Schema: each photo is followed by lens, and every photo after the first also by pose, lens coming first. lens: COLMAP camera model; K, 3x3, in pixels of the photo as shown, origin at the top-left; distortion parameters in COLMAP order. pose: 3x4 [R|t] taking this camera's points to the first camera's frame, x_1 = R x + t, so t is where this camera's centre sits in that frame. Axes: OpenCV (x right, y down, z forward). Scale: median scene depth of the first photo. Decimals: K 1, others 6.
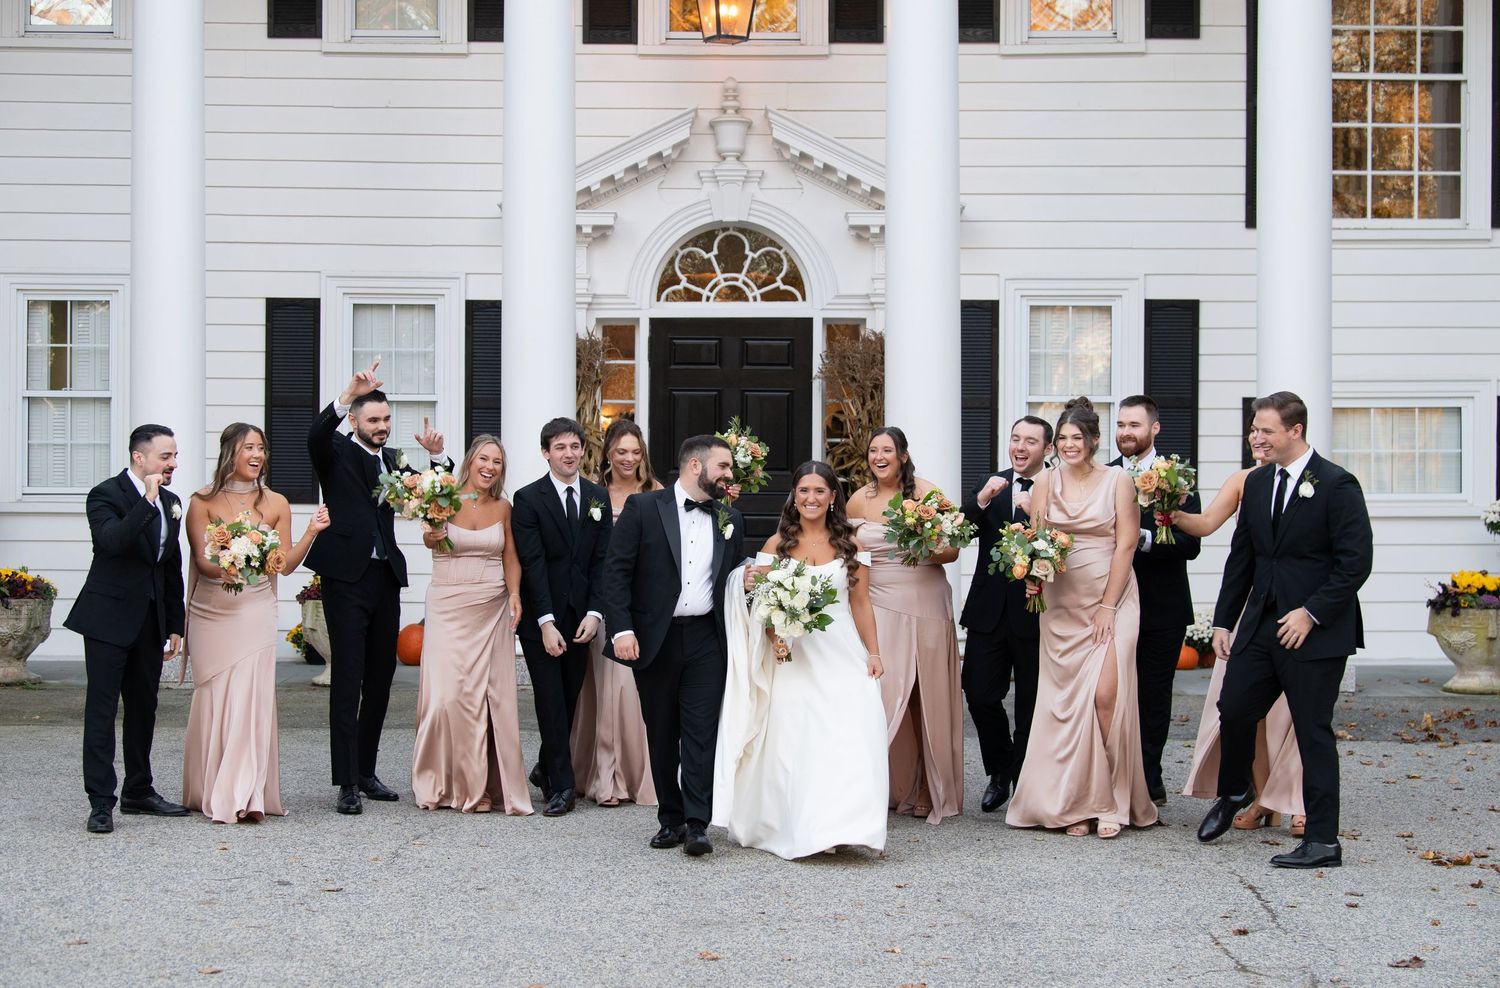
lens RADIAL K [[2821.2, 0, 750.0], [0, 2821.2, 494.0], [0, 0, 1]] dist [0.008542, -0.055355]
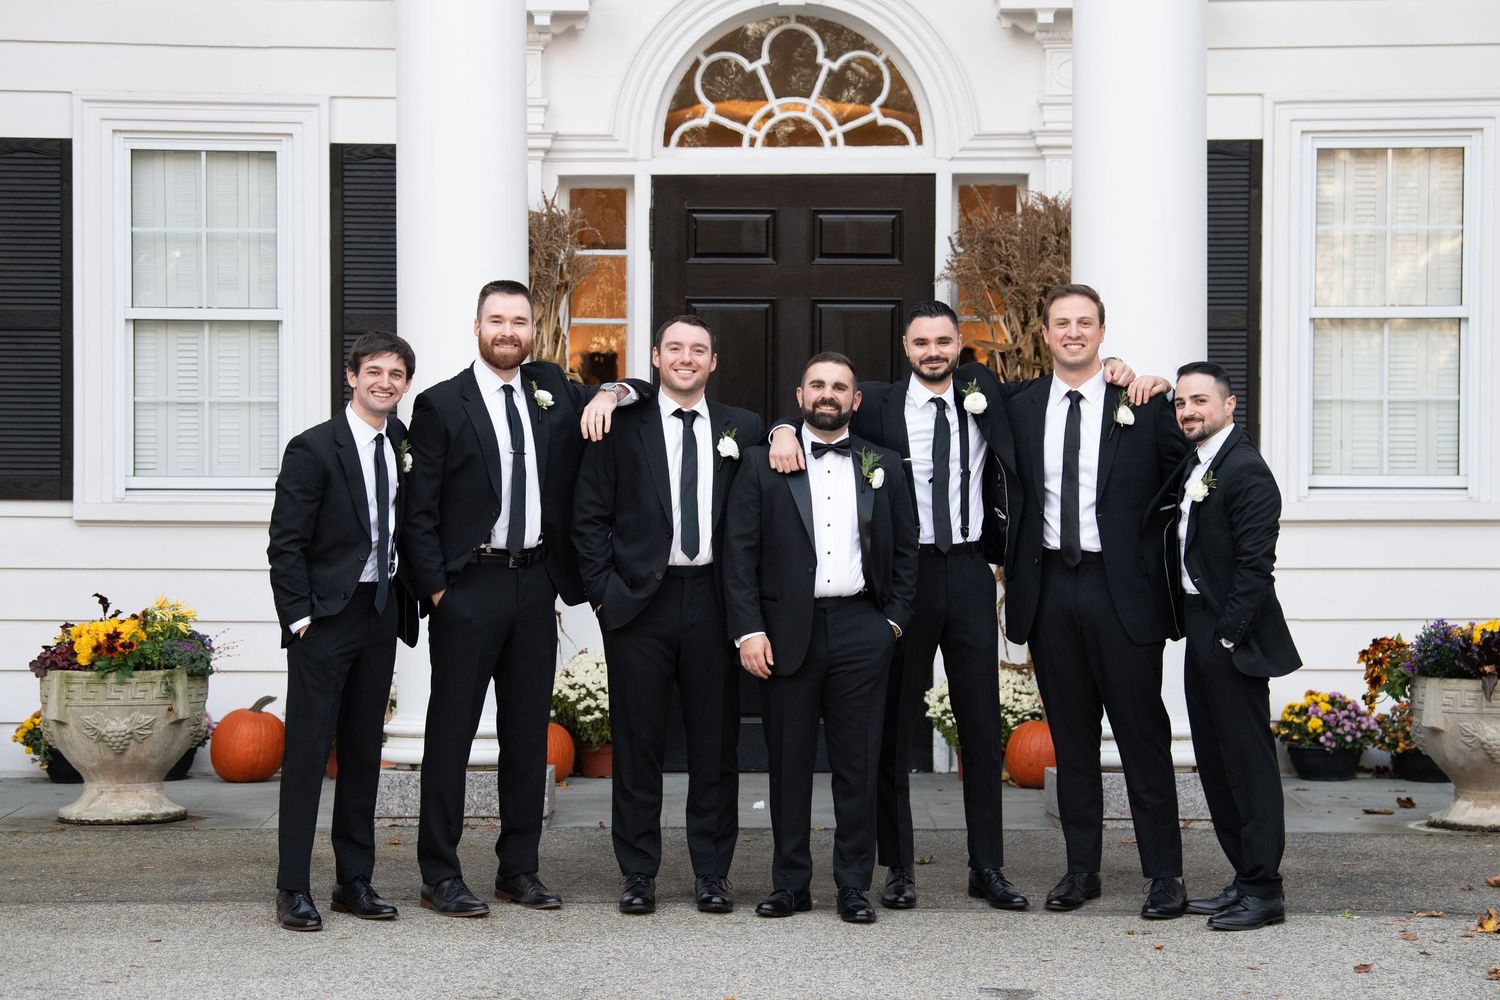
lens RADIAL K [[4454.2, 0, 750.0], [0, 4454.2, 500.0], [0, 0, 1]] dist [0.600162, -0.876198]
pose [[0.999983, -0.003302, -0.004777, -0.011409], [0.003316, 0.999991, 0.002822, 0.001341], [0.004768, -0.002838, 0.999985, 0.087839]]
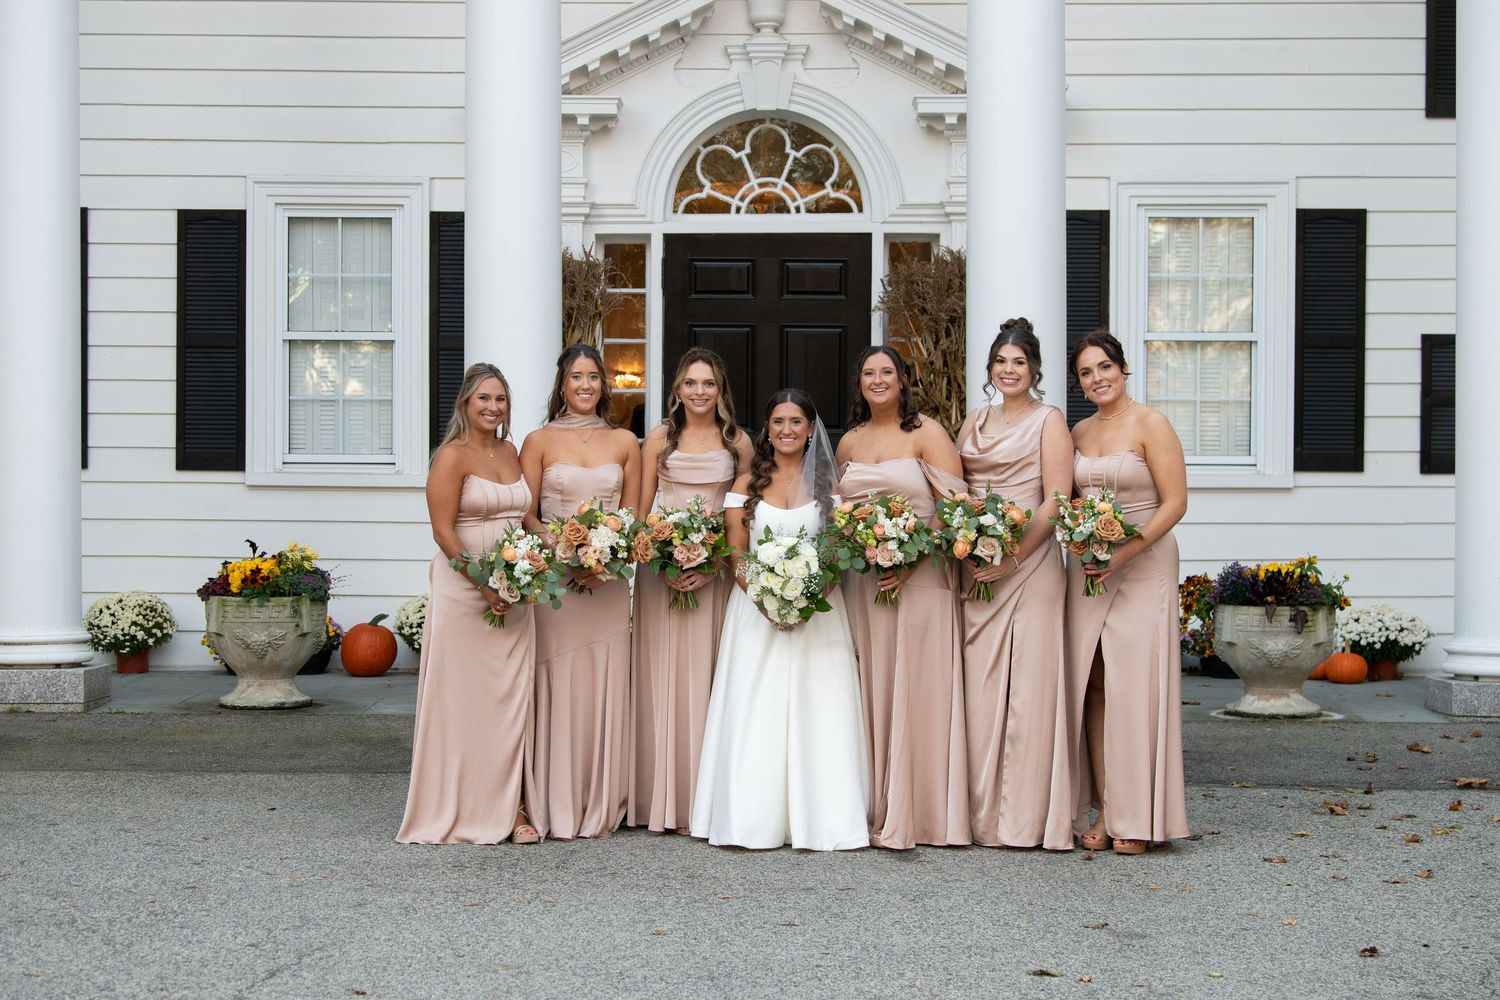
lens RADIAL K [[2939.7, 0, 750.0], [0, 2939.7, 500.0], [0, 0, 1]] dist [0.004162, -0.128129]
pose [[0.999826, -0.000230, -0.018661, 0.003689], [0.000471, 0.999917, 0.012888, 0.001144], [0.018656, -0.012895, 0.999743, 0.181501]]
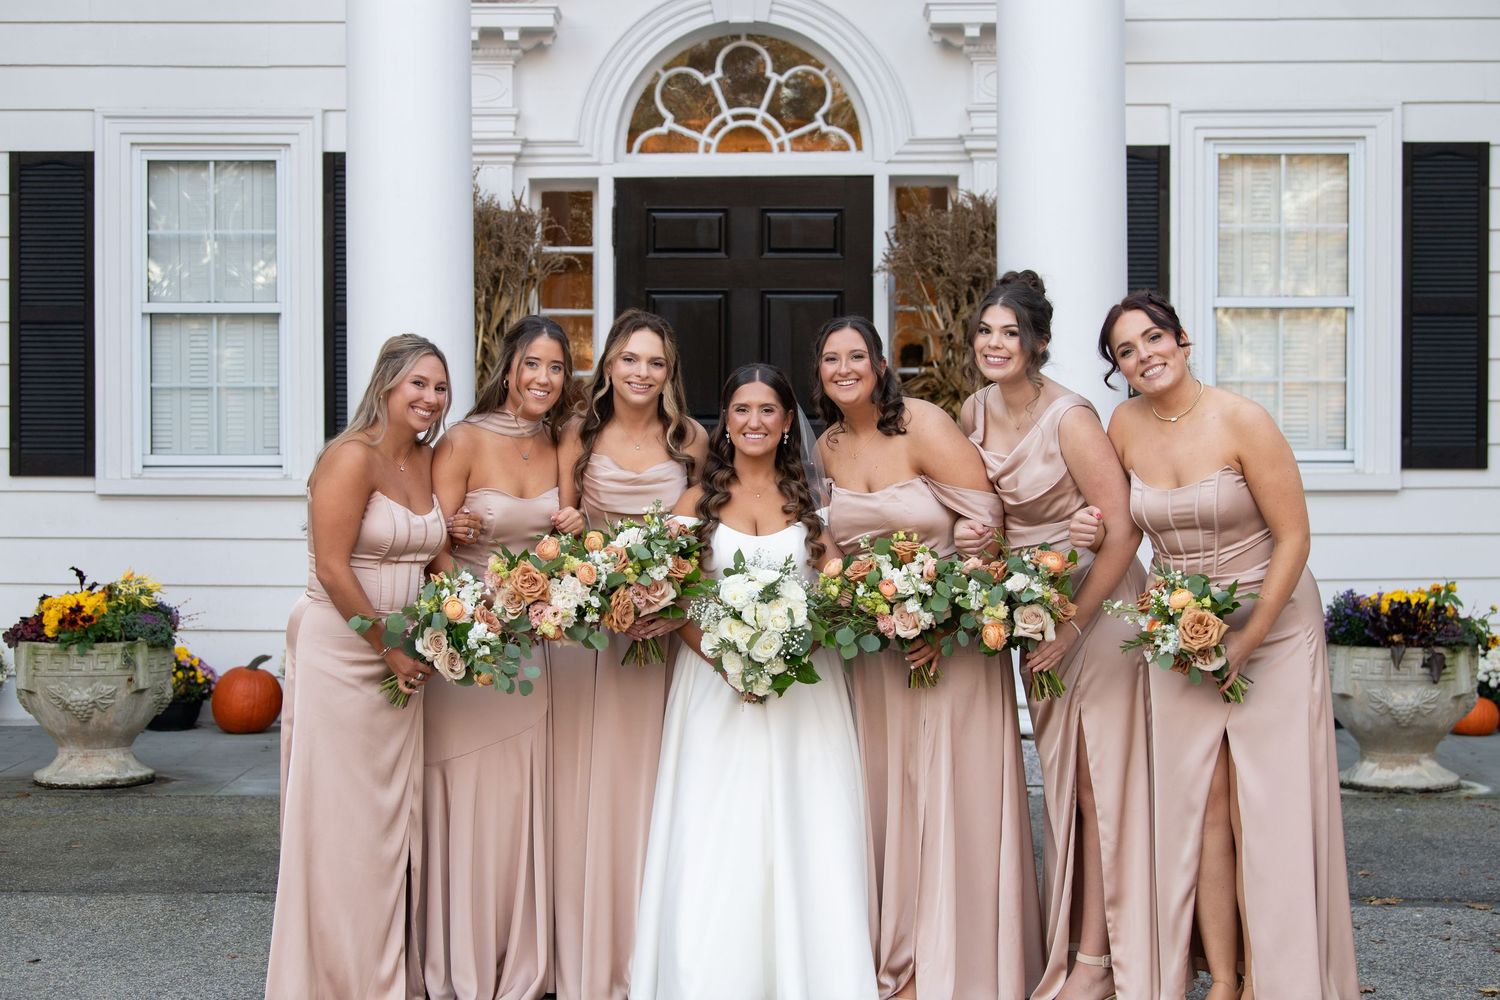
lens RADIAL K [[2939.7, 0, 750.0], [0, 2939.7, 500.0], [0, 0, 1]] dist [0.004162, -0.128129]
pose [[0.999796, -0.006343, -0.019178, 0.006864], [0.006646, 0.999854, 0.015773, -0.000656], [0.019075, -0.015898, 0.999692, 0.343544]]
